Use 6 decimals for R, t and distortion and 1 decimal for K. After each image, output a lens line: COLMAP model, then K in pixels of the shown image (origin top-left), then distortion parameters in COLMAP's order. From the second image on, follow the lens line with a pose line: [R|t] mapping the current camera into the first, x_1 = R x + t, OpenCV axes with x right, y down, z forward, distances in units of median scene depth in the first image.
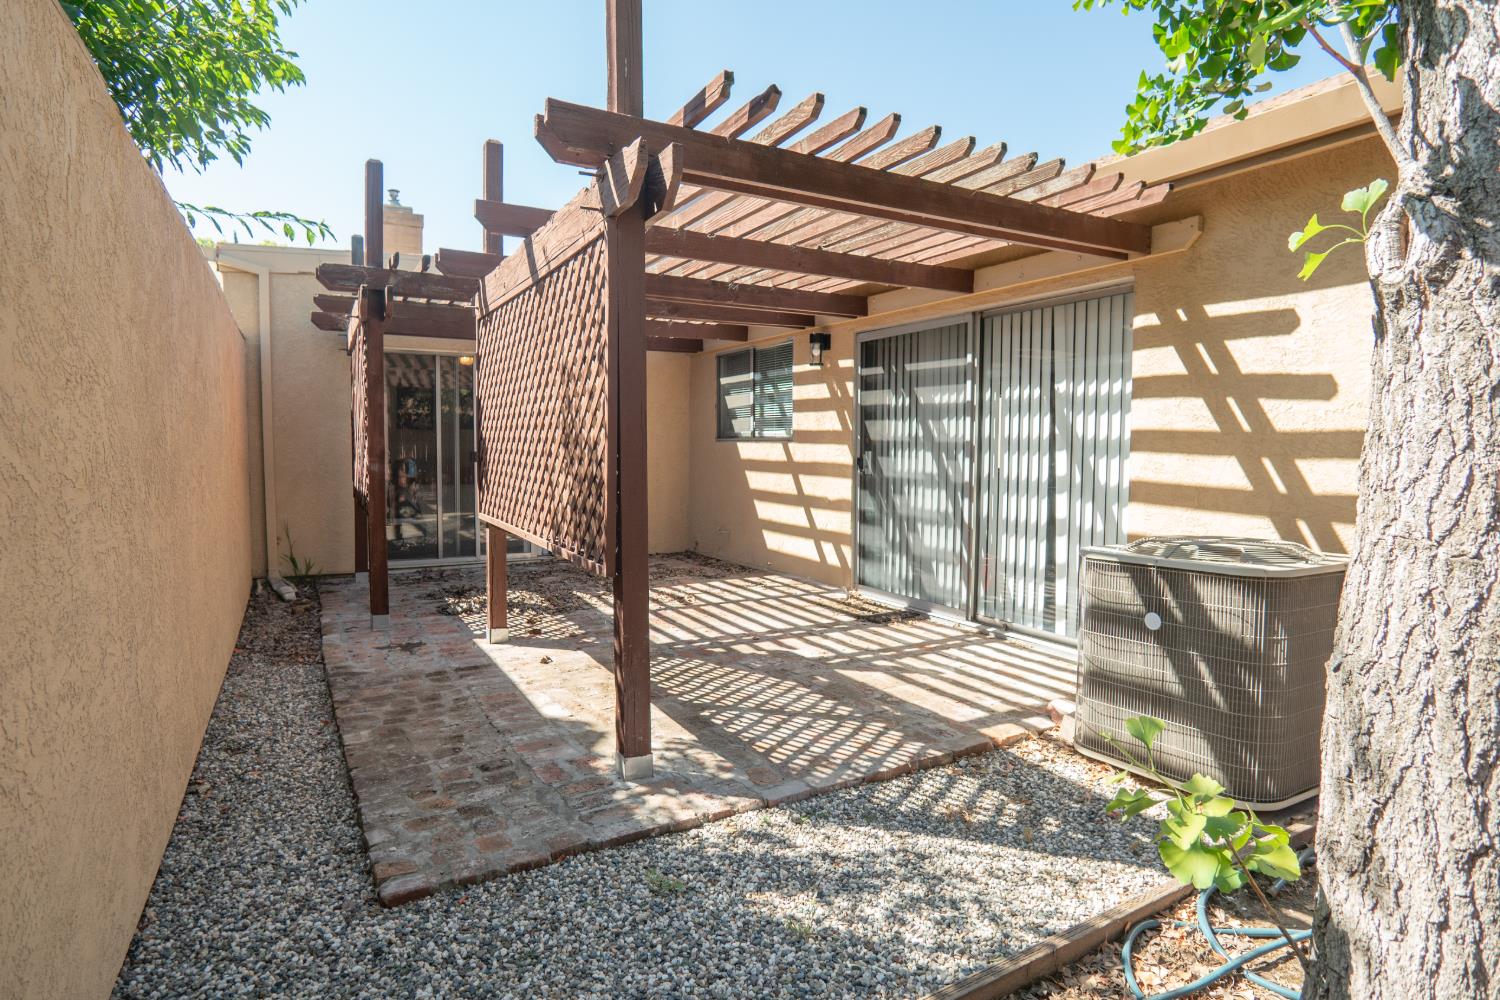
lens RADIAL K [[817.1, 0, 751.0], [0, 817.1, 492.1], [0, 0, 1]] dist [-0.024478, 0.001001]
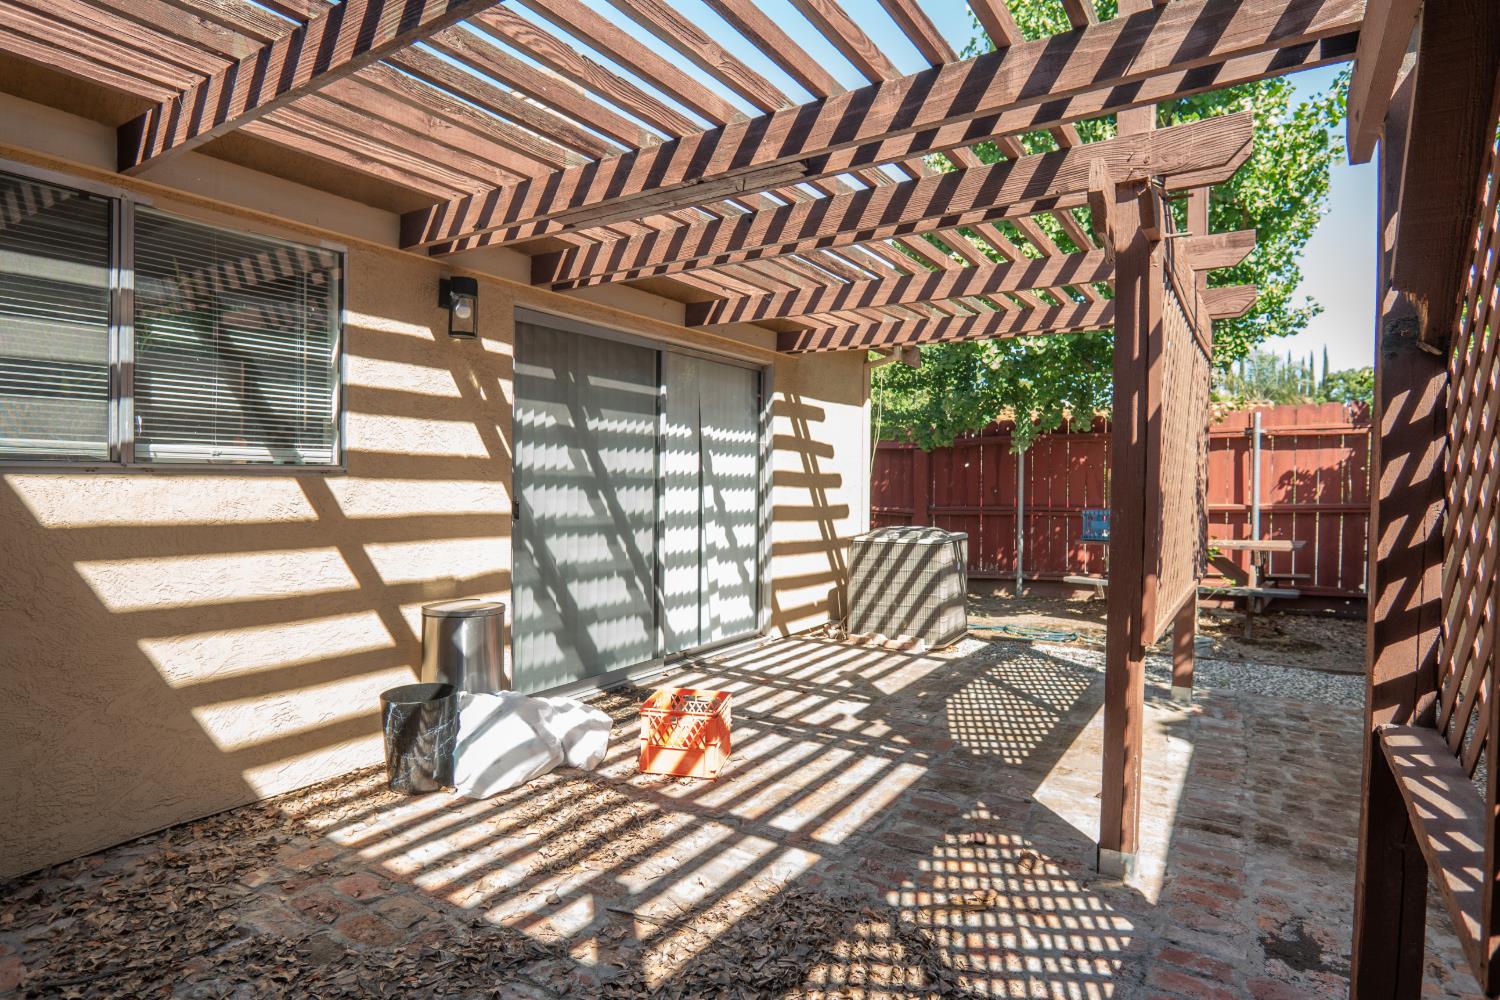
lens RADIAL K [[817.1, 0, 751.0], [0, 817.1, 492.1], [0, 0, 1]] dist [-0.024478, 0.001001]
pose [[-0.483066, -0.029813, 0.875076, -0.654079], [0.034451, 0.997999, 0.053019, -0.098275], [-0.874906, 0.055759, -0.481073, 1.462009]]
